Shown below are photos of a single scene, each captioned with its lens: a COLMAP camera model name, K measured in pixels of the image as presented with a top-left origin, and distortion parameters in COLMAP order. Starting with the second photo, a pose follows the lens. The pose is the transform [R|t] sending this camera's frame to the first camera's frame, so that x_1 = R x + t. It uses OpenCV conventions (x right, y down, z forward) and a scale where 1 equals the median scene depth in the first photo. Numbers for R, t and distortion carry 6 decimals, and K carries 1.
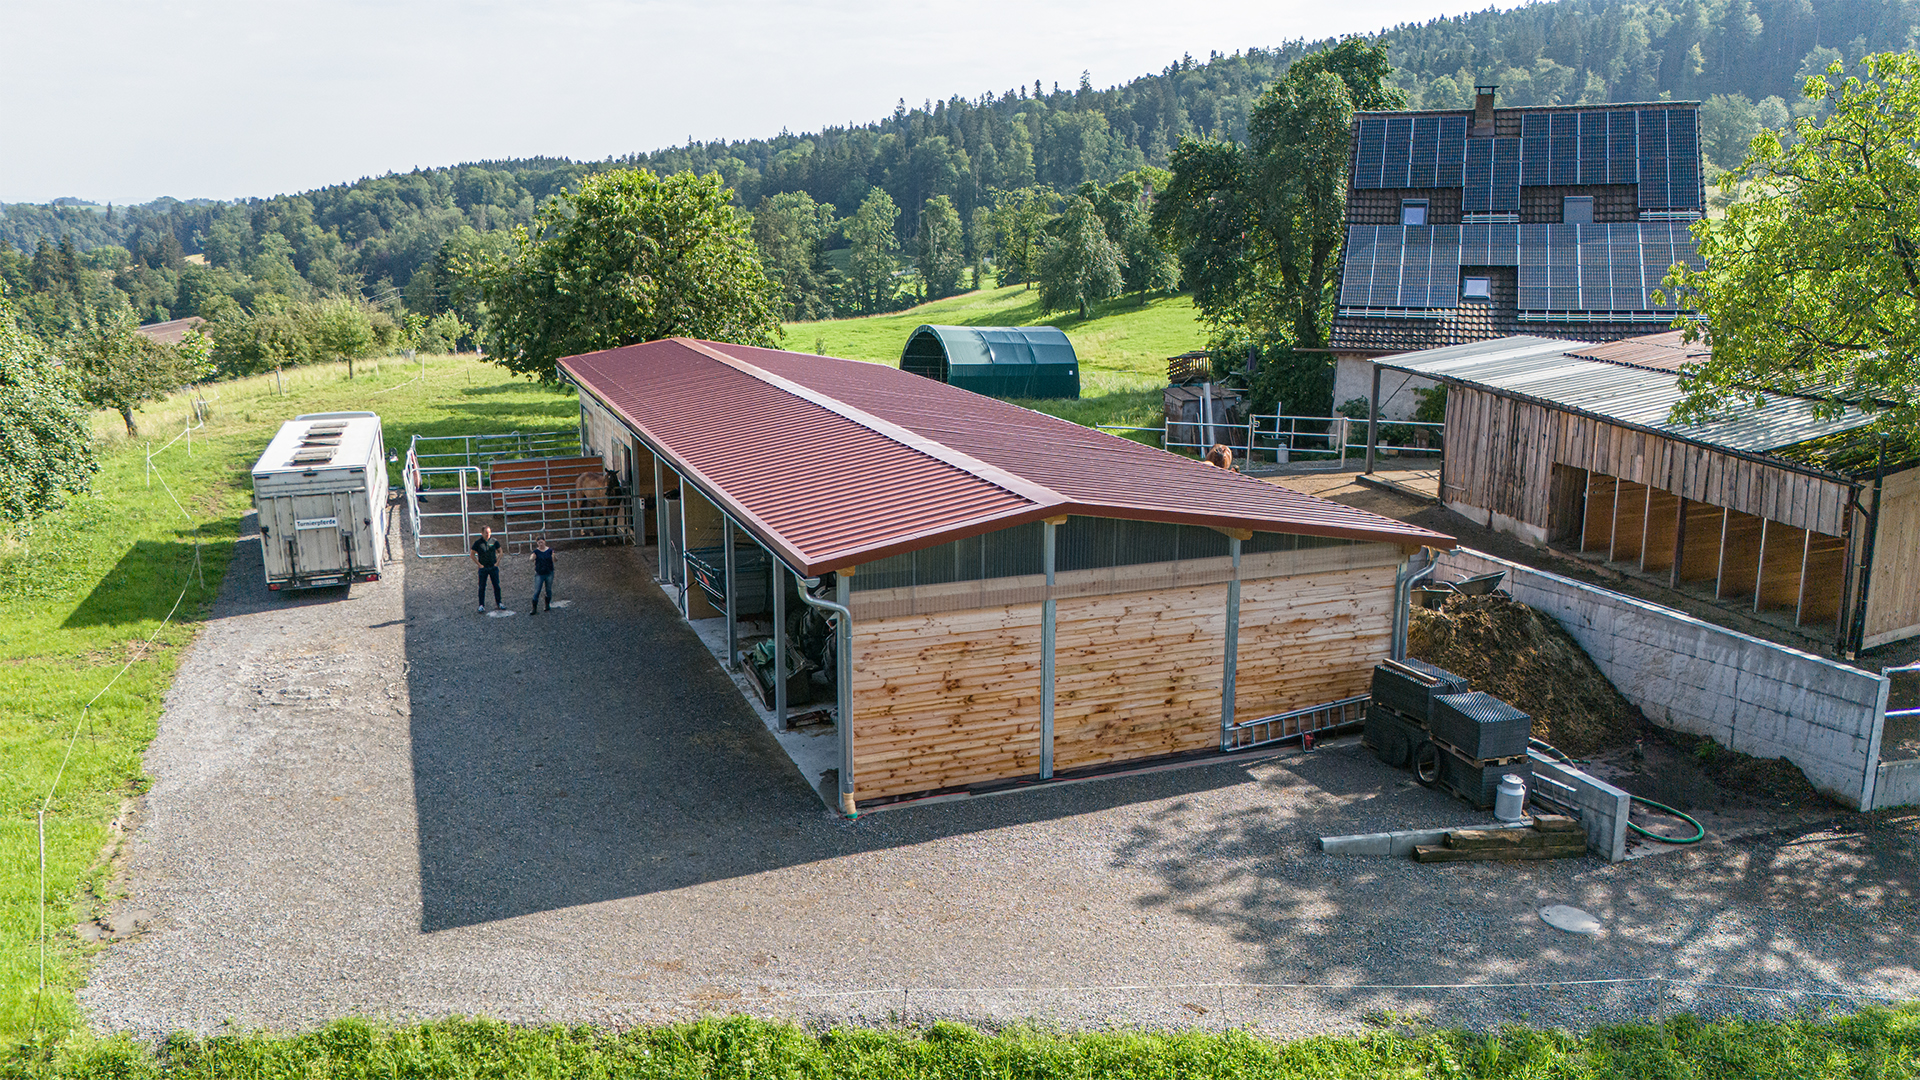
lens RADIAL K [[1387.6, 0, 953.7], [0, 1387.6, 530.7], [0, 0, 1]] dist [0.070970, -0.090626]
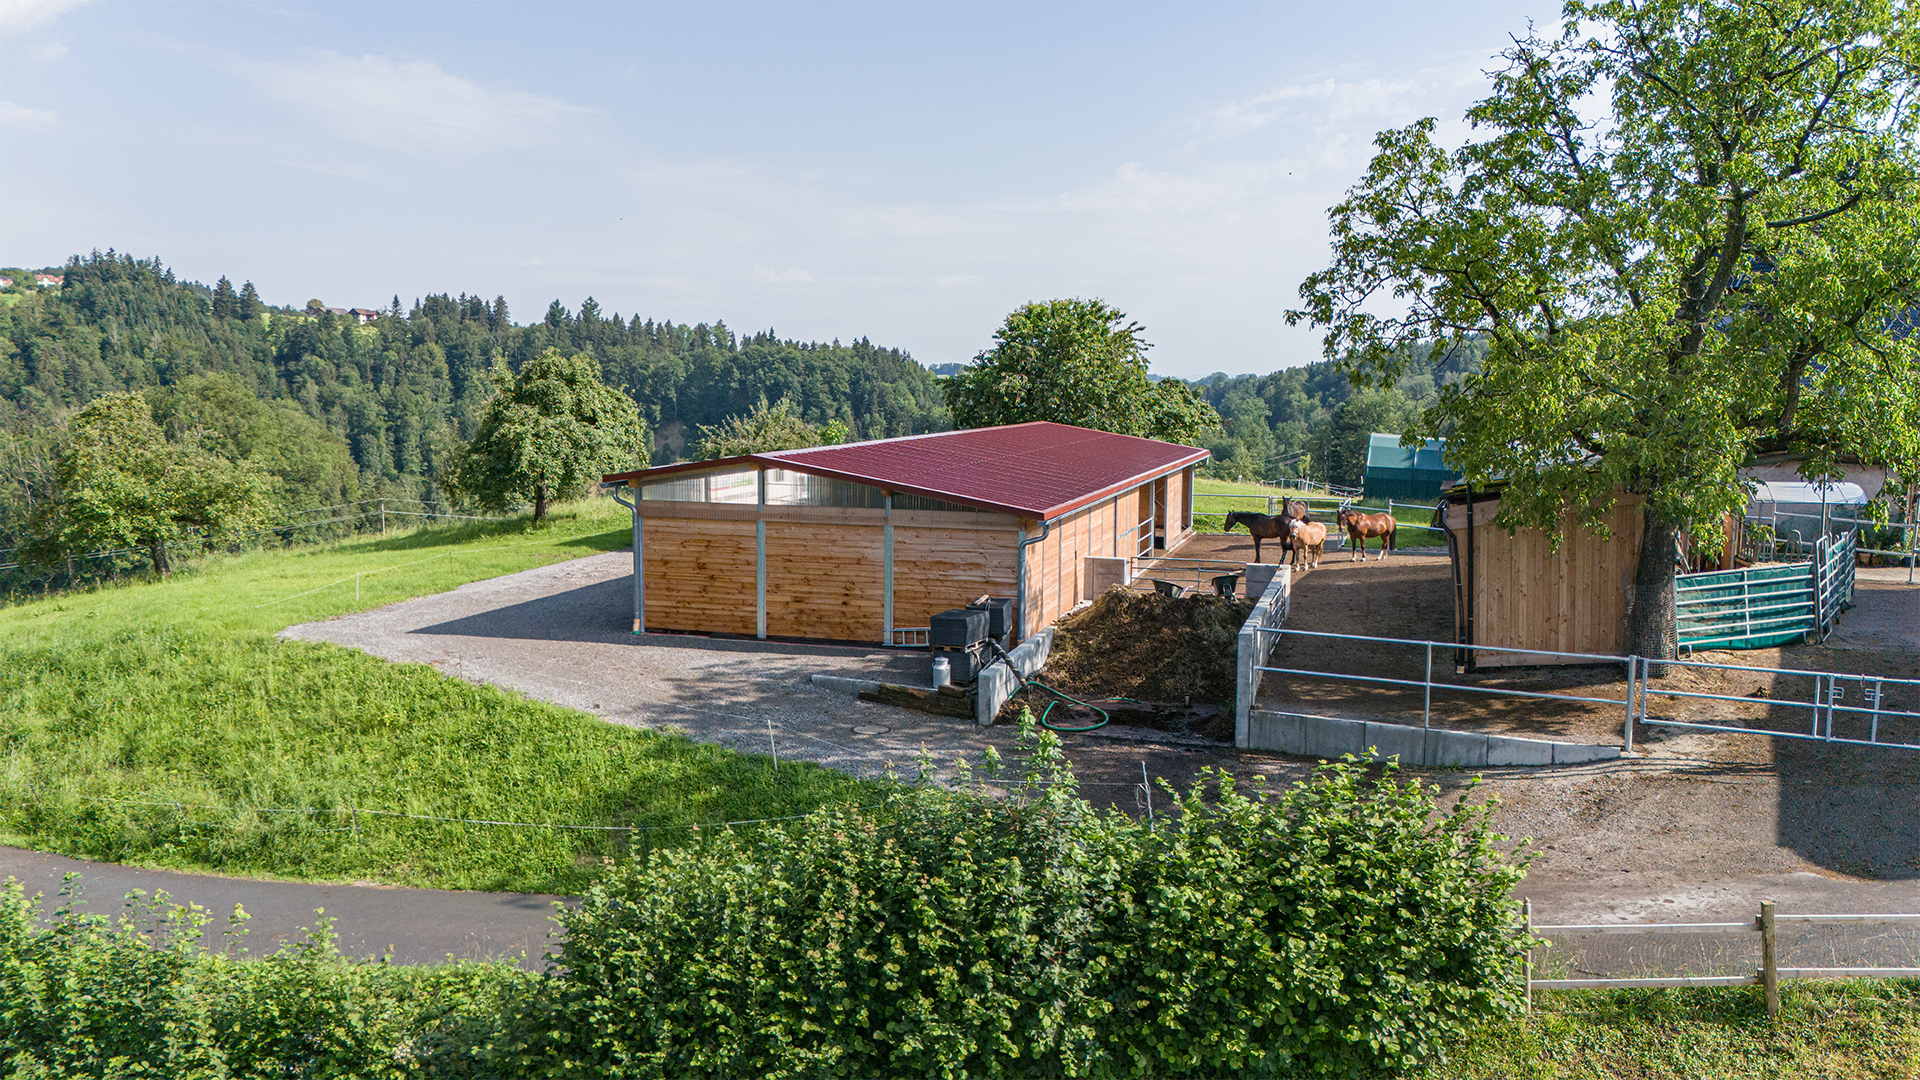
lens RADIAL K [[1387.6, 0, 953.7], [0, 1387.6, 530.7], [0, 0, 1]] dist [0.070970, -0.090626]
pose [[0.775411, 0.062328, -0.628373, 1.186939], [-0.135768, 0.988299, -0.069509, 0.134067], [0.616689, 0.139211, 0.774800, -0.097786]]
